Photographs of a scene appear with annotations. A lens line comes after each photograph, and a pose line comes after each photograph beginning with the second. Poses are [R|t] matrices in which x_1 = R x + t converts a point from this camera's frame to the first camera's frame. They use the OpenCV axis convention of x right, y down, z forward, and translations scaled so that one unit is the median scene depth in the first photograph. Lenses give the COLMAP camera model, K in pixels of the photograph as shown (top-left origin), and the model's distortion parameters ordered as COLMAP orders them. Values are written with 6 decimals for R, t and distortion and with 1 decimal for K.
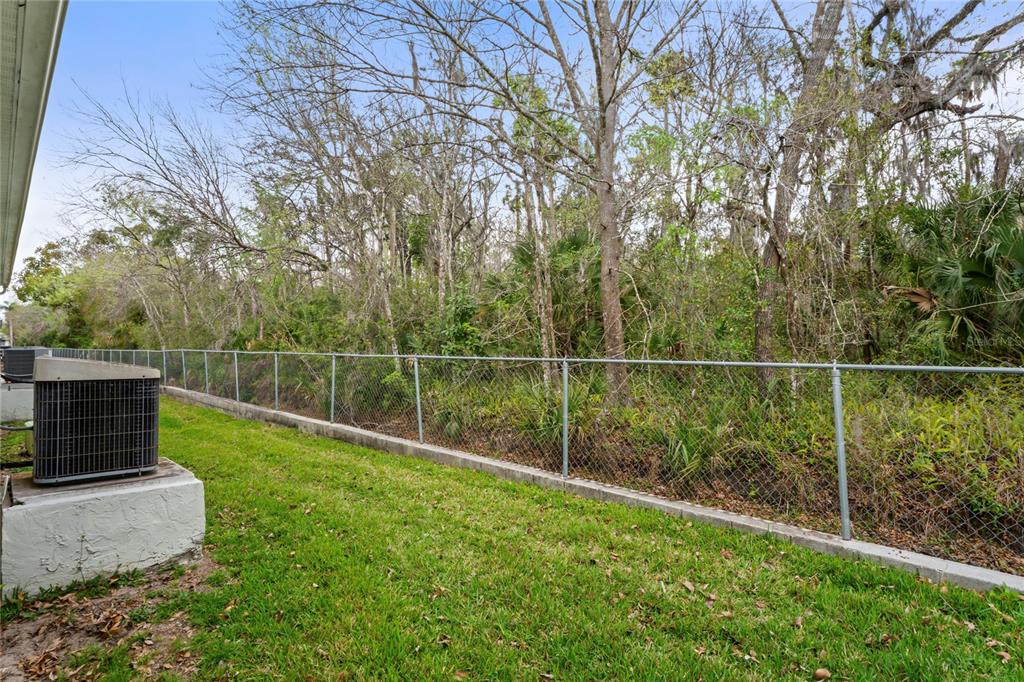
lens RADIAL K [[524.0, 0, 512.3], [0, 524.0, 341.7], [0, 0, 1]] dist [0.002119, 0.000077]
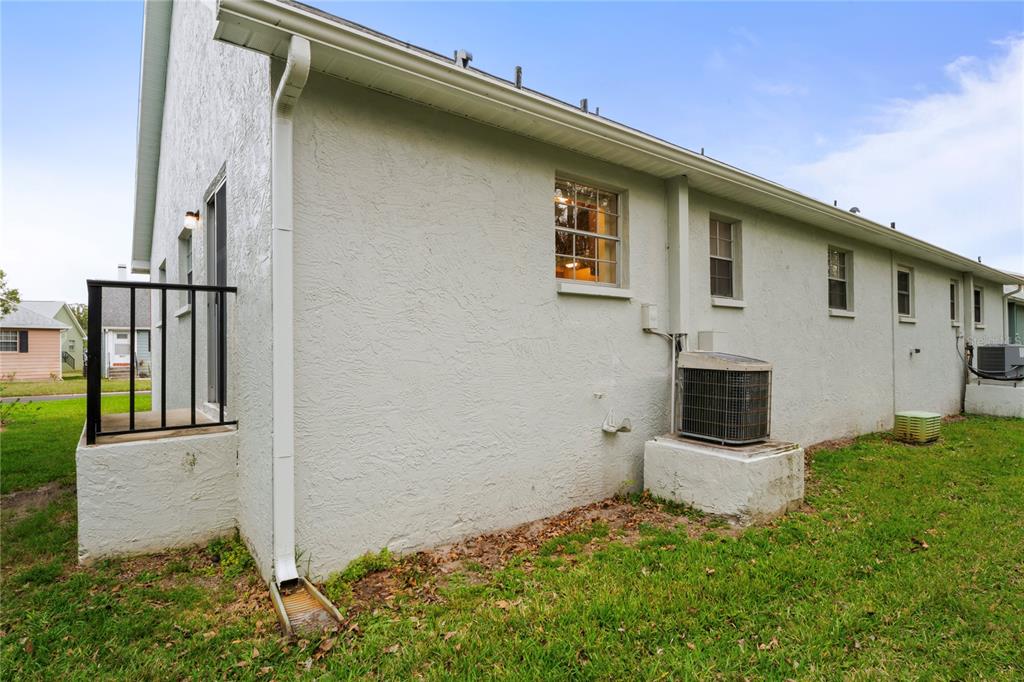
lens RADIAL K [[524.0, 0, 512.2], [0, 524.0, 341.1], [0, 0, 1]] dist [0.002119, 0.000077]
pose [[-0.122861, -0.004905, -0.992412, 0.671360], [0.014655, 0.999870, -0.006756, -0.000433], [0.992316, -0.015374, -0.122773, 0.672798]]
